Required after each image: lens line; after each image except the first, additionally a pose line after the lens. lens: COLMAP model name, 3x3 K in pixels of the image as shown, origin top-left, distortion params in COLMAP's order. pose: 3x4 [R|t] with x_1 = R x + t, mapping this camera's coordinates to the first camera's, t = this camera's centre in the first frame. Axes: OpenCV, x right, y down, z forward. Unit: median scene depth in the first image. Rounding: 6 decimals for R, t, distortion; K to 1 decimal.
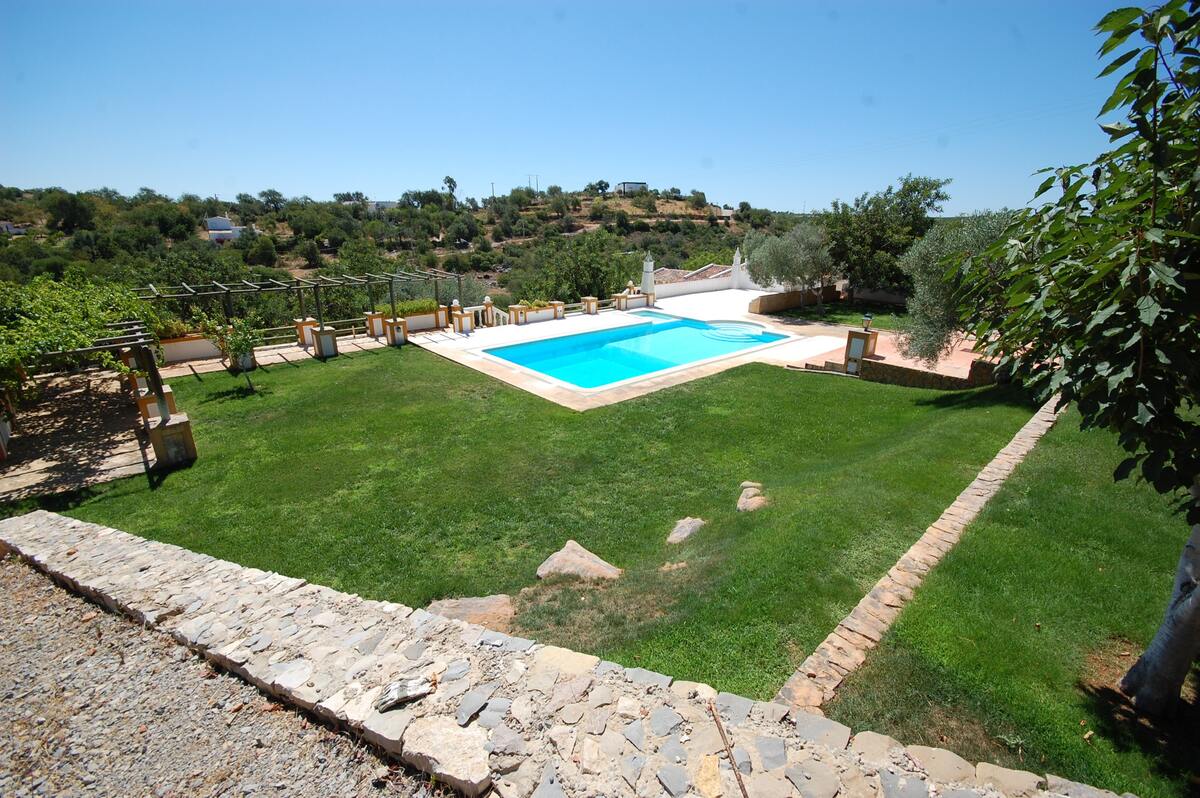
lens RADIAL K [[515.1, 0, 600.0], [0, 515.1, 399.0], [0, 0, 1]] dist [0.000842, -0.000125]
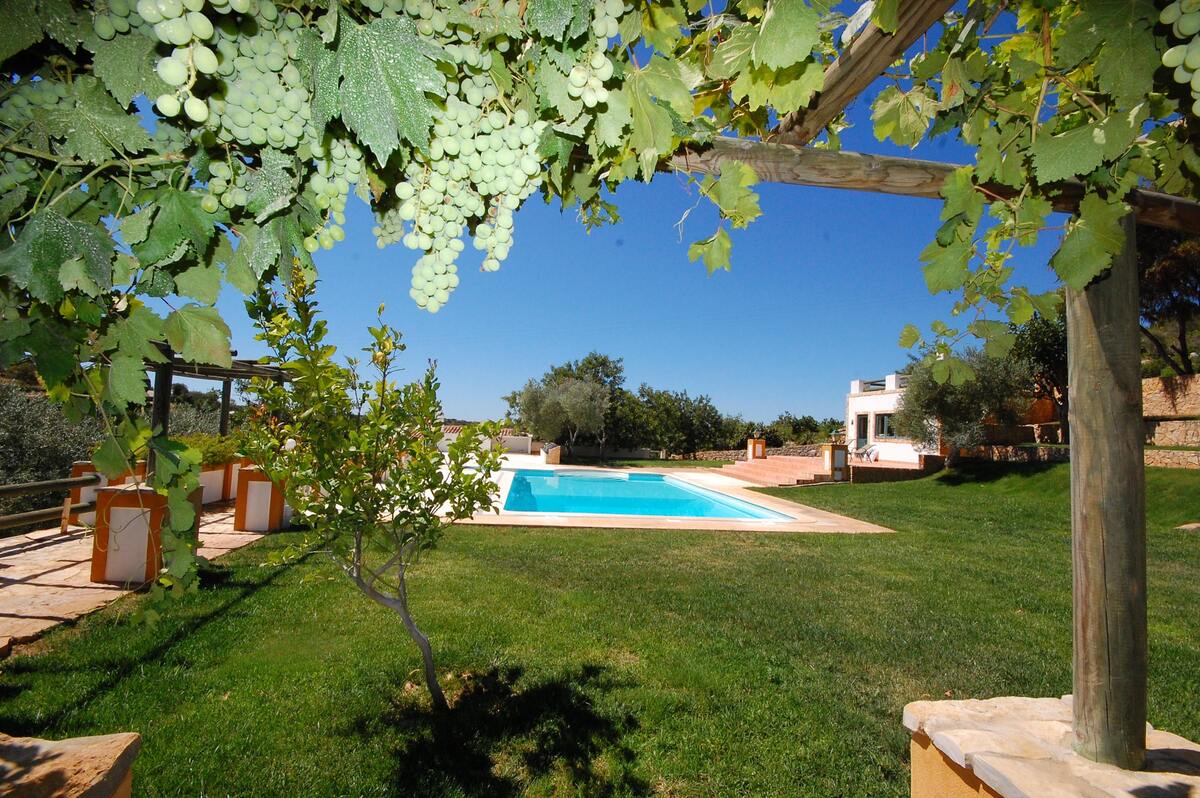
lens RADIAL K [[515.1, 0, 600.0], [0, 515.1, 399.0], [0, 0, 1]] dist [0.000842, -0.000125]
pose [[0.549904, 0.076794, 0.831690, -0.496576], [0.222839, 0.946180, -0.234704, -0.044359], [-0.804952, 0.314397, 0.503196, 0.481086]]
